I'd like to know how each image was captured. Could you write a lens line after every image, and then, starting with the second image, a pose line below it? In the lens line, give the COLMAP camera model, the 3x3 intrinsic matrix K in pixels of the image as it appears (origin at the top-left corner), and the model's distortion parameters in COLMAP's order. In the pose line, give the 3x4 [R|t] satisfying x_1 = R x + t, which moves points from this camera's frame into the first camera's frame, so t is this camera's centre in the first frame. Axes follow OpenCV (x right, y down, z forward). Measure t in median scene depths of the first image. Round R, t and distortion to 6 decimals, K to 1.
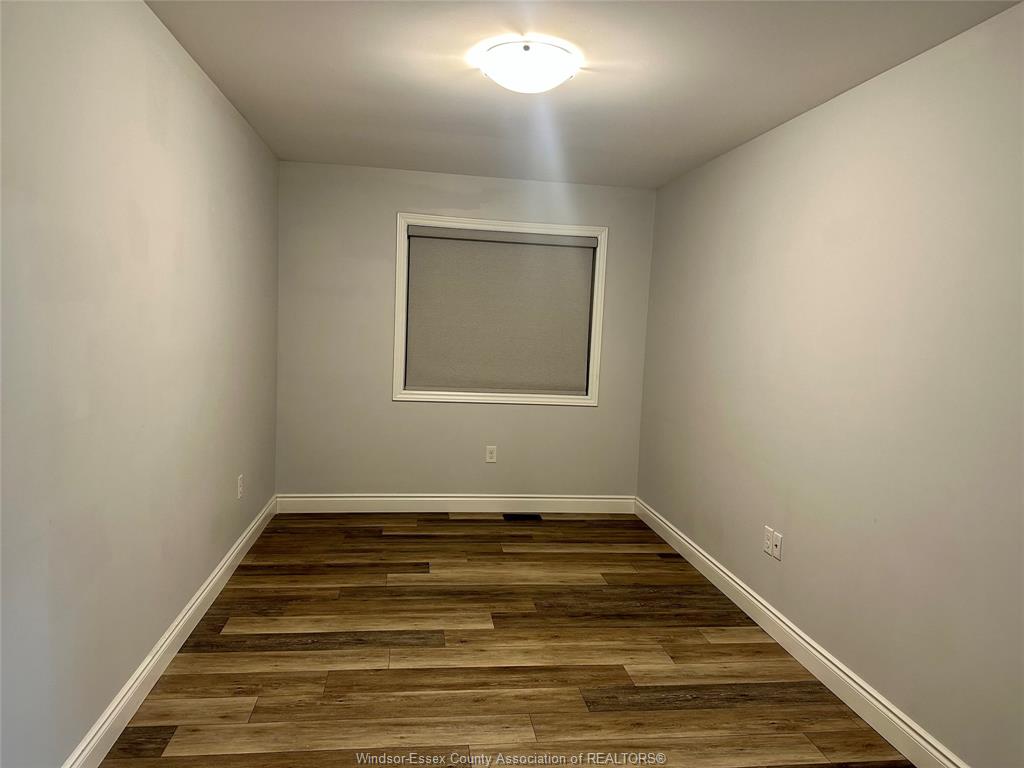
lens RADIAL K [[719.3, 0, 514.1], [0, 719.3, 392.7], [0, 0, 1]] dist [0.045324, -0.048360]
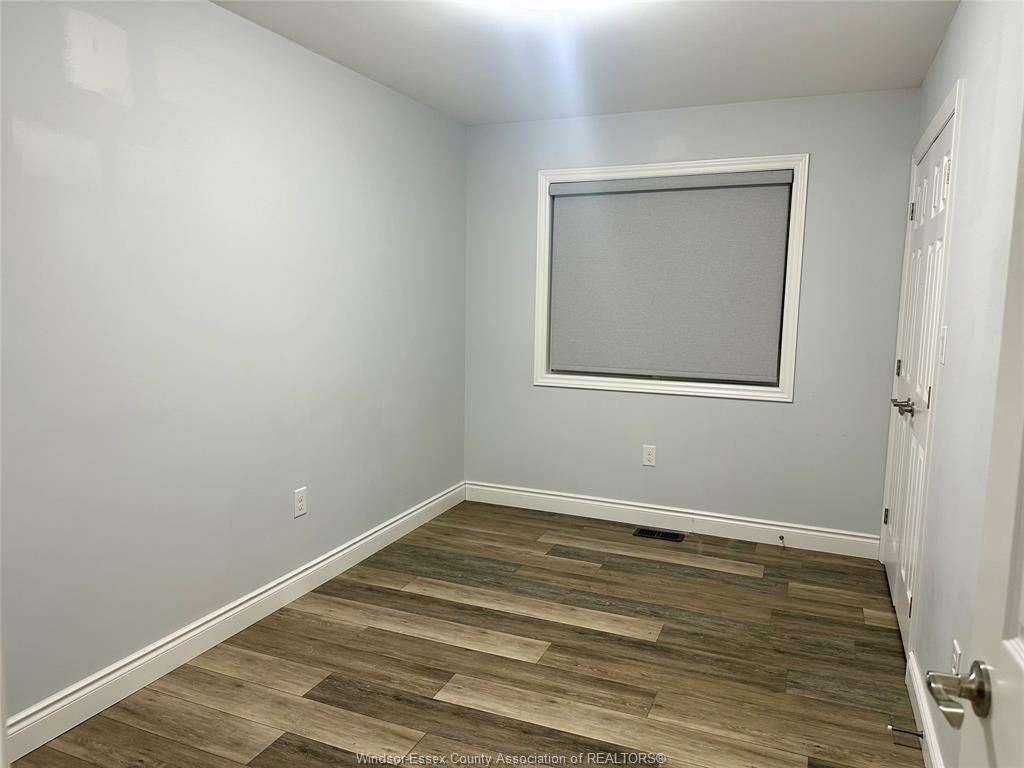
lens RADIAL K [[719.3, 0, 511.5], [0, 719.3, 378.8], [0, 0, 1]] dist [0.045324, -0.048360]
pose [[0.850511, 0.020405, -0.525561, 0.260949], [-0.028978, 0.999547, -0.008088, 0.010211], [0.525158, 0.022108, 0.850717, 0.231941]]
